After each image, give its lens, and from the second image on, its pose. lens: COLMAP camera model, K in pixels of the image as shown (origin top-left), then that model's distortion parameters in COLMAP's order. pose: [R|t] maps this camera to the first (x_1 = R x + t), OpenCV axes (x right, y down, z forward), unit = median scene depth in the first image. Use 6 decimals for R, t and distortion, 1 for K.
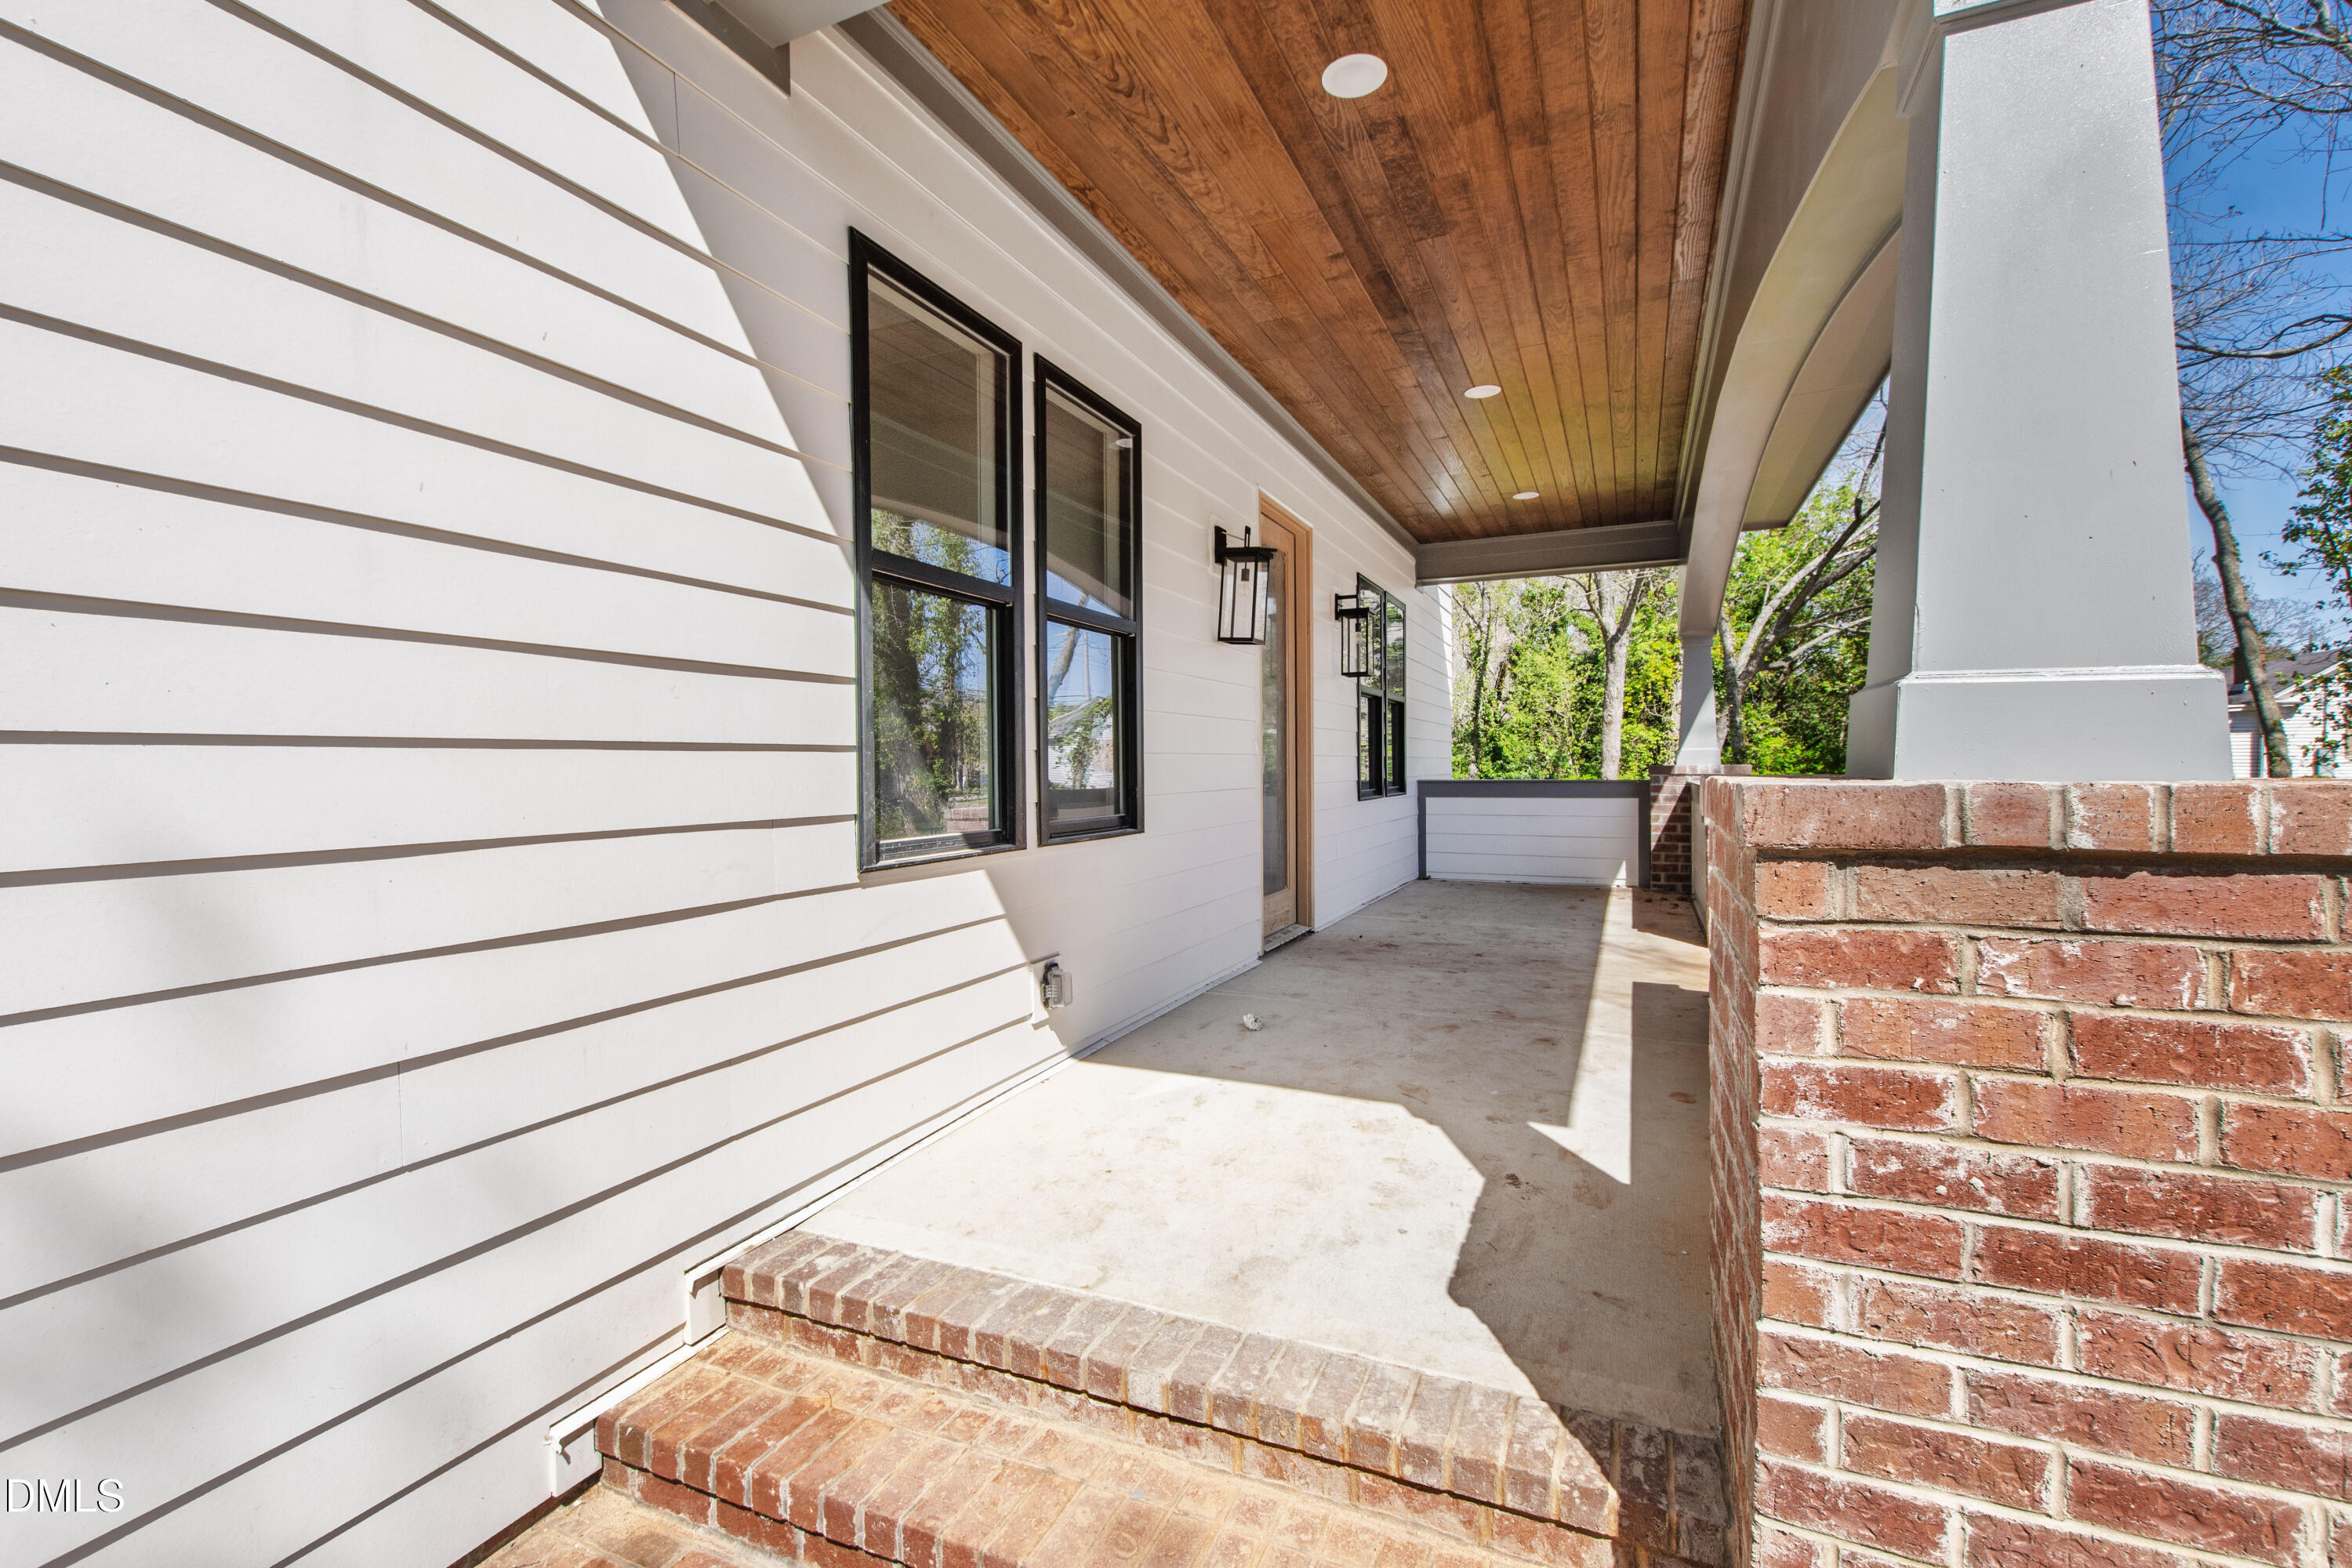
lens RADIAL K [[1027.2, 0, 1176.0], [0, 1027.2, 784.0], [0, 0, 1]] dist [0.001778, -0.000006]
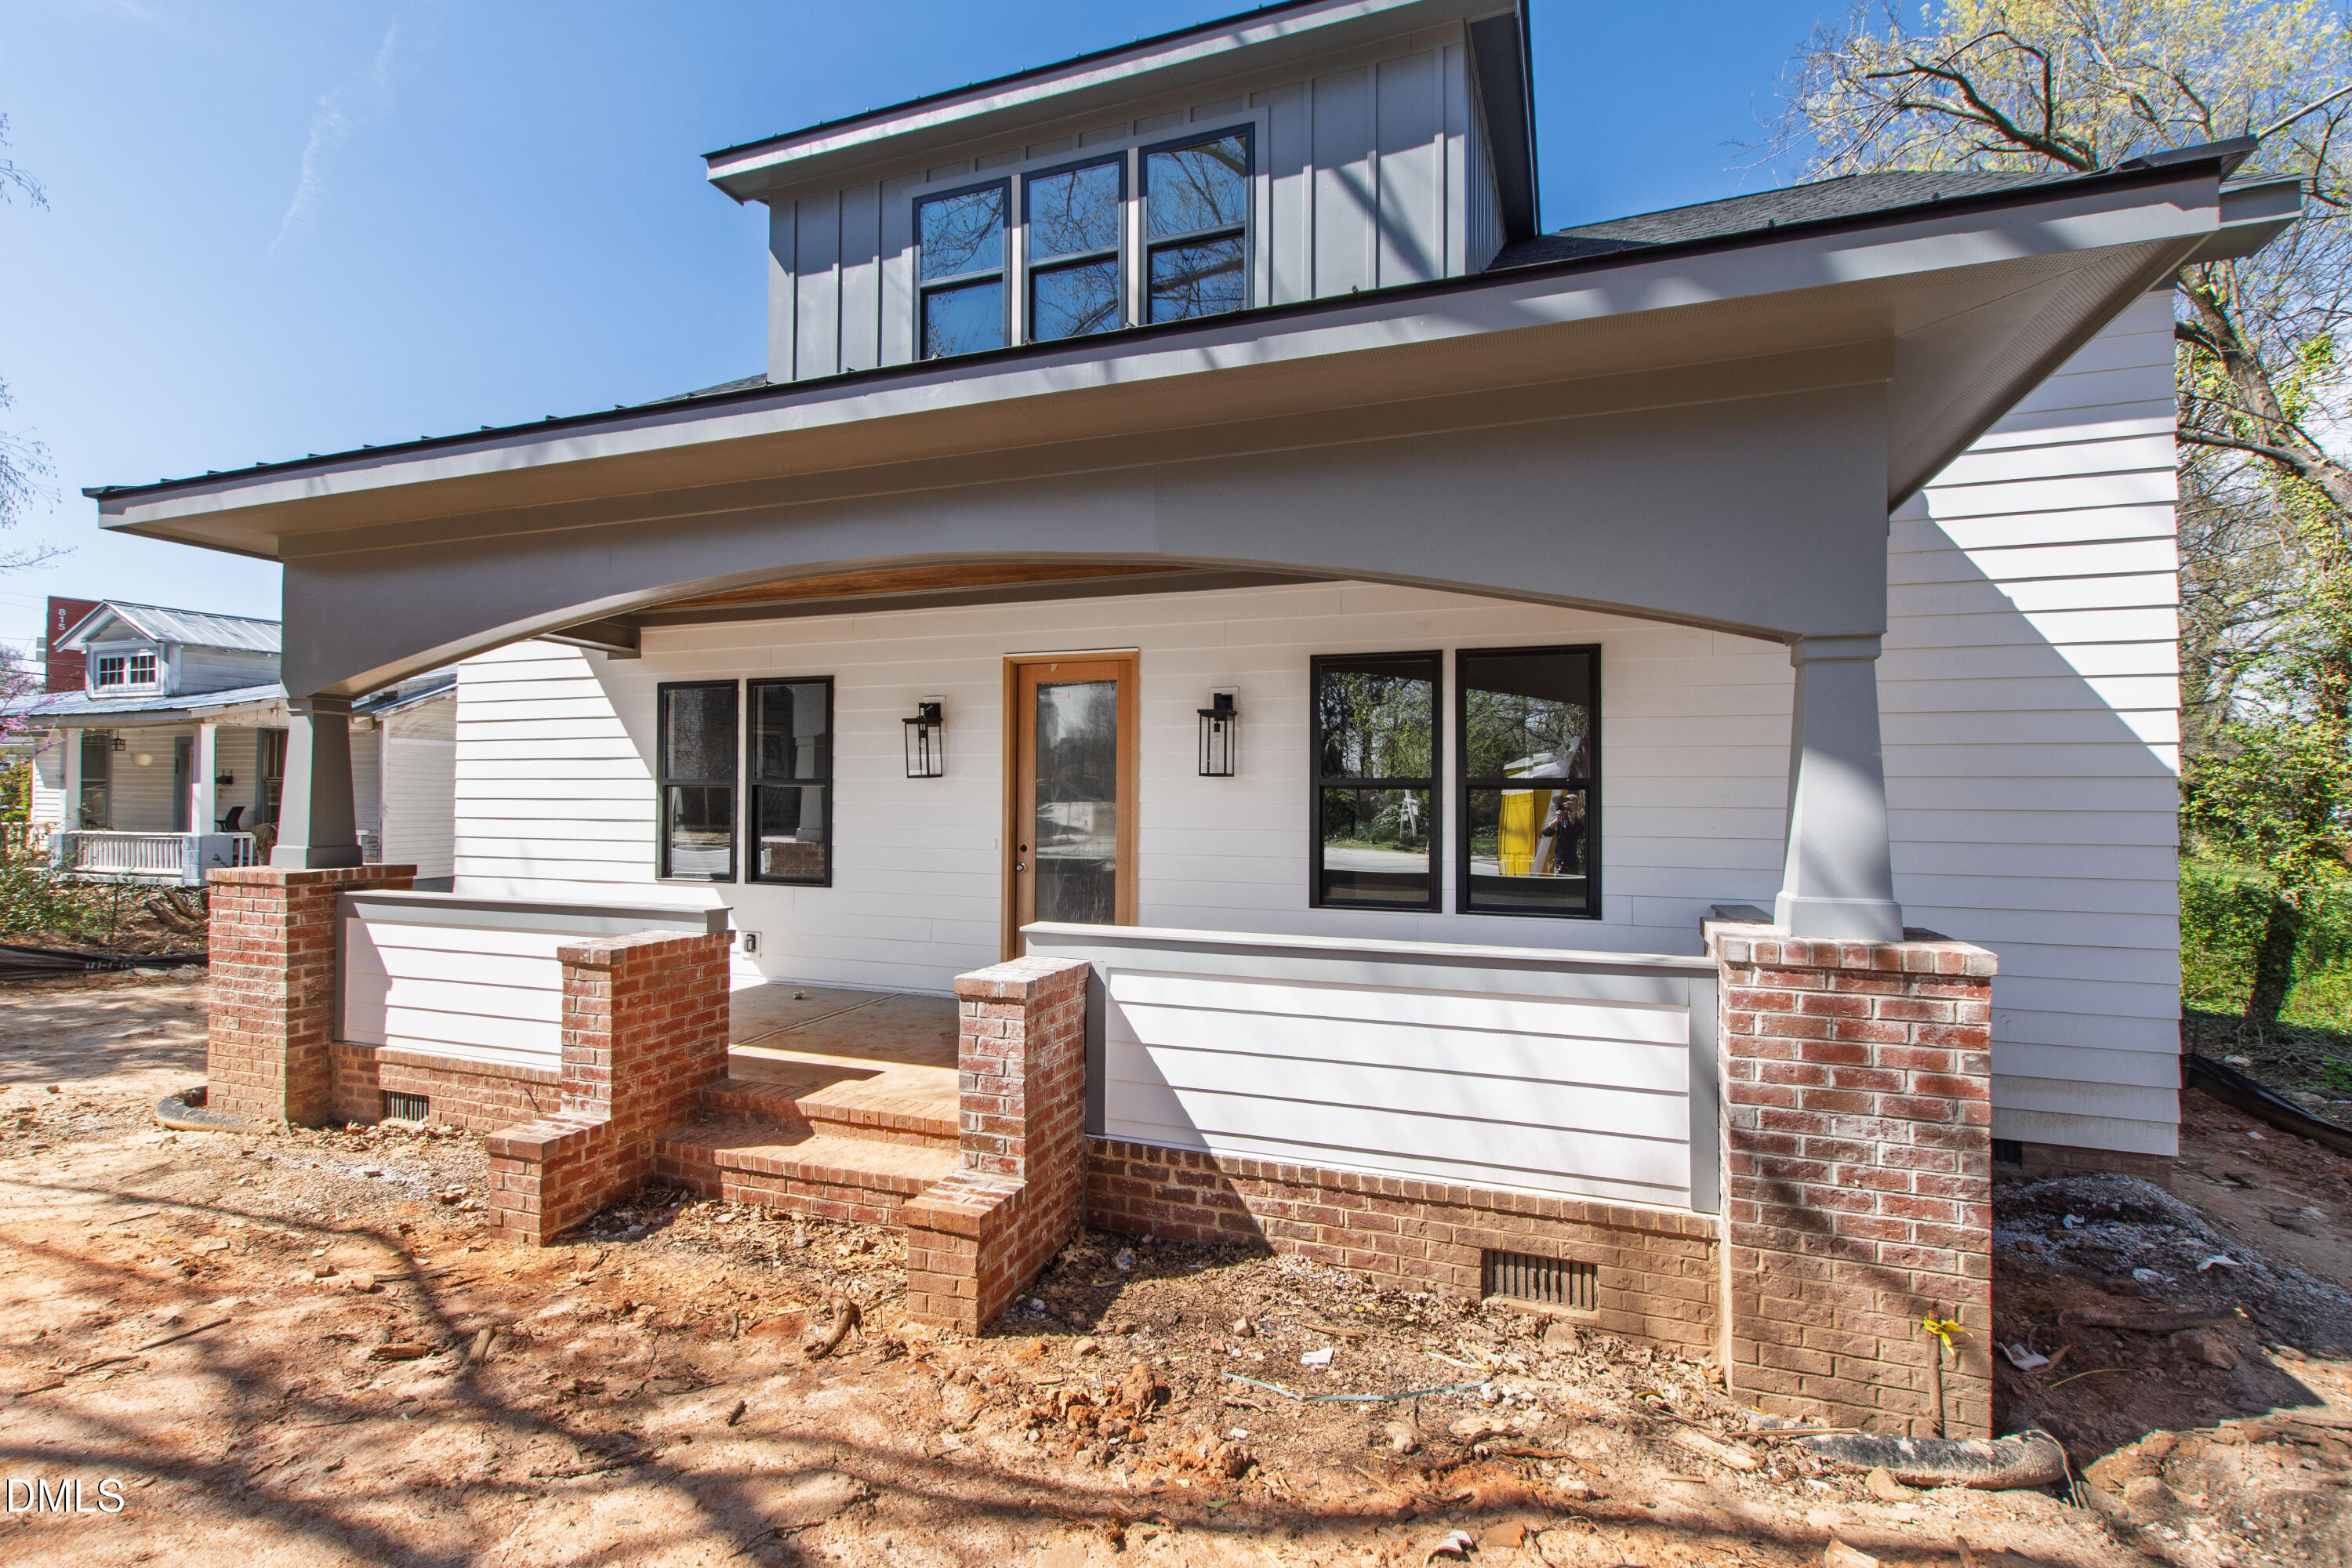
lens RADIAL K [[1027.2, 0, 1176.0], [0, 1027.2, 784.0], [0, 0, 1]] dist [0.001778, -0.000006]
pose [[0.111507, -0.010561, -0.993708, 3.369176], [-0.025236, 0.999591, -0.013455, -0.230507], [0.993443, 0.026577, 0.111195, 2.453817]]
